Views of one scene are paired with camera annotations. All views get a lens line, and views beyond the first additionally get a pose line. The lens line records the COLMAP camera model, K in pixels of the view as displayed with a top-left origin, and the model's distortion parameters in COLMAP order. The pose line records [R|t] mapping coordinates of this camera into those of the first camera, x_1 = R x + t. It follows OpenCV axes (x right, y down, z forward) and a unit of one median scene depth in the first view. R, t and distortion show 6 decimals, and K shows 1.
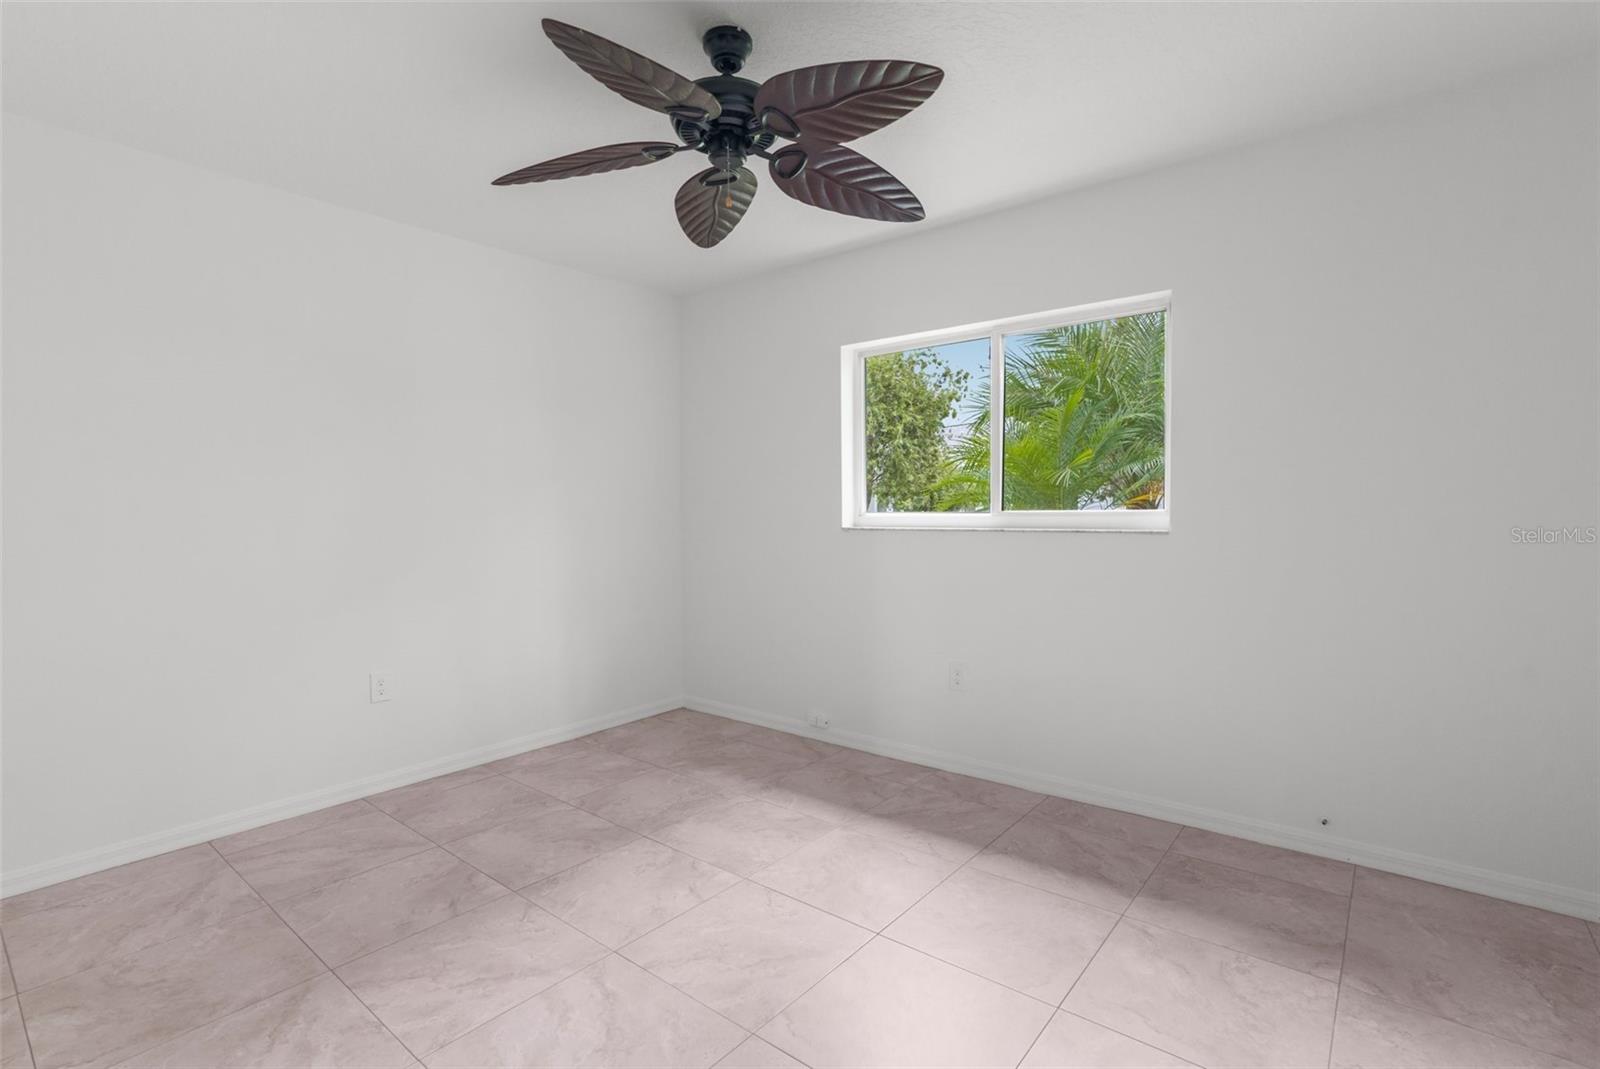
lens RADIAL K [[748.9, 0, 801.6], [0, 748.9, 530.3], [0, 0, 1]] dist [-0.010172, 0.004301]
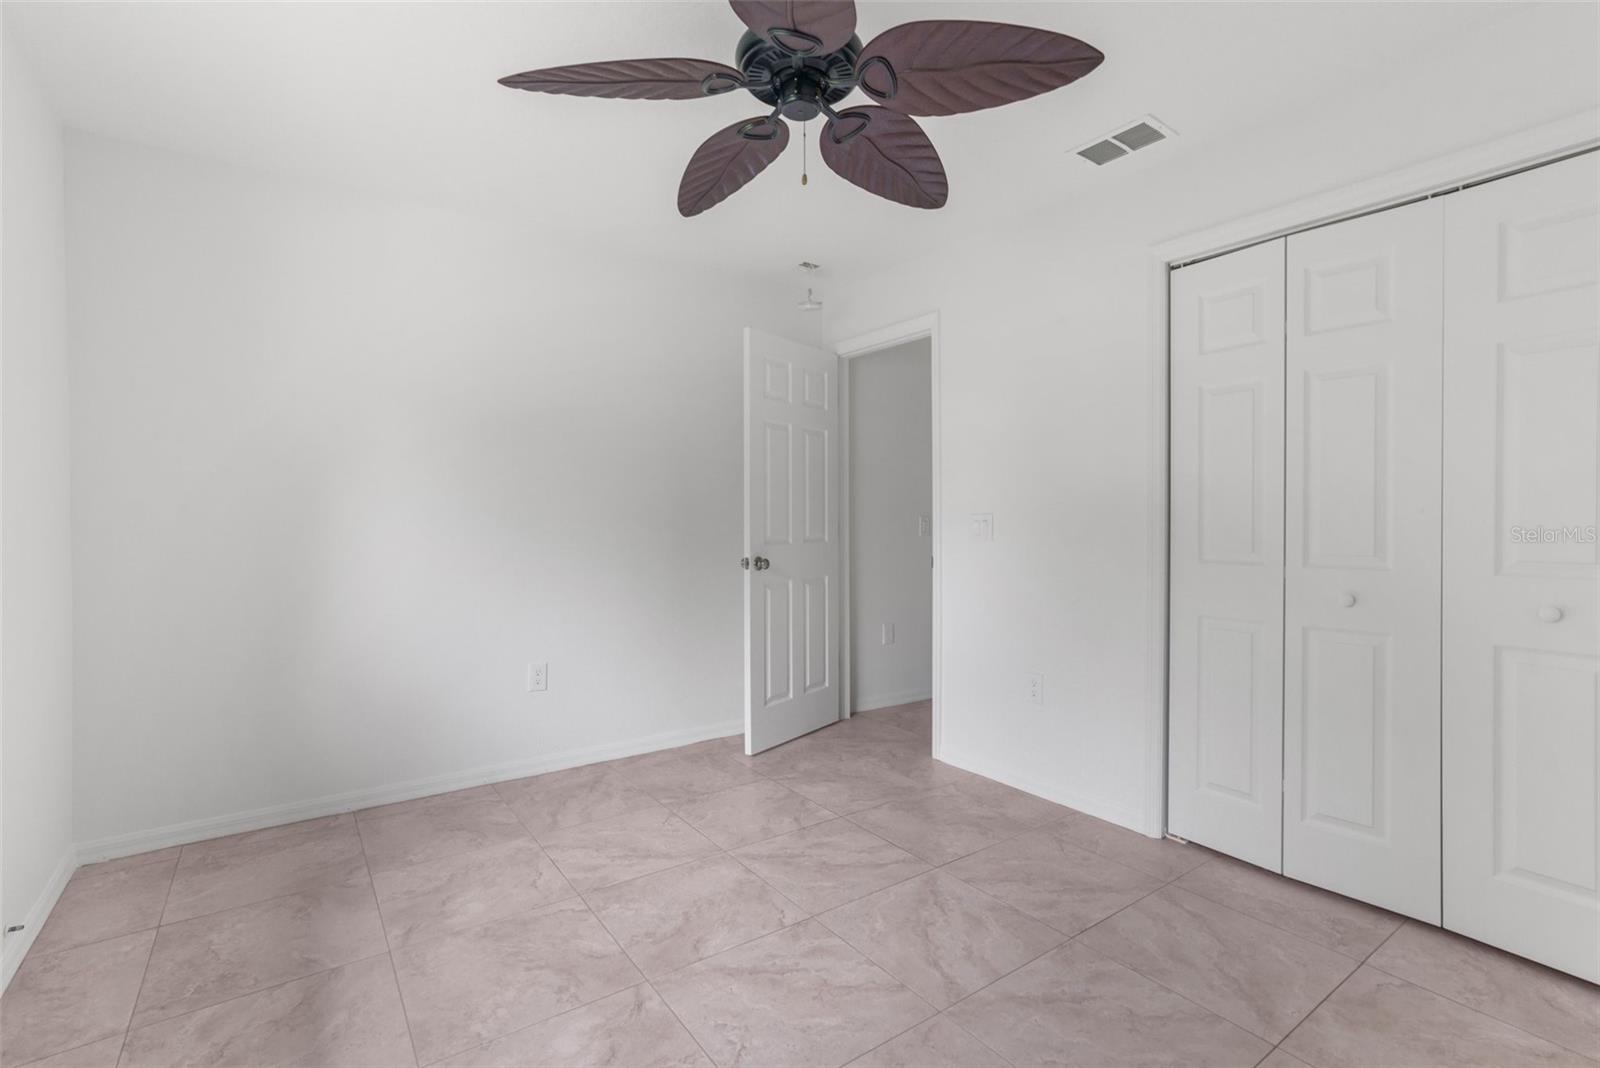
lens RADIAL K [[748.9, 0, 798.5], [0, 748.9, 528.0], [0, 0, 1]] dist [-0.010172, 0.004301]
pose [[-0.963687, 0.003645, 0.267008, -0.343420], [0.014957, 0.999074, 0.040341, -0.040818], [-0.266614, 0.042870, -0.962849, 1.963294]]
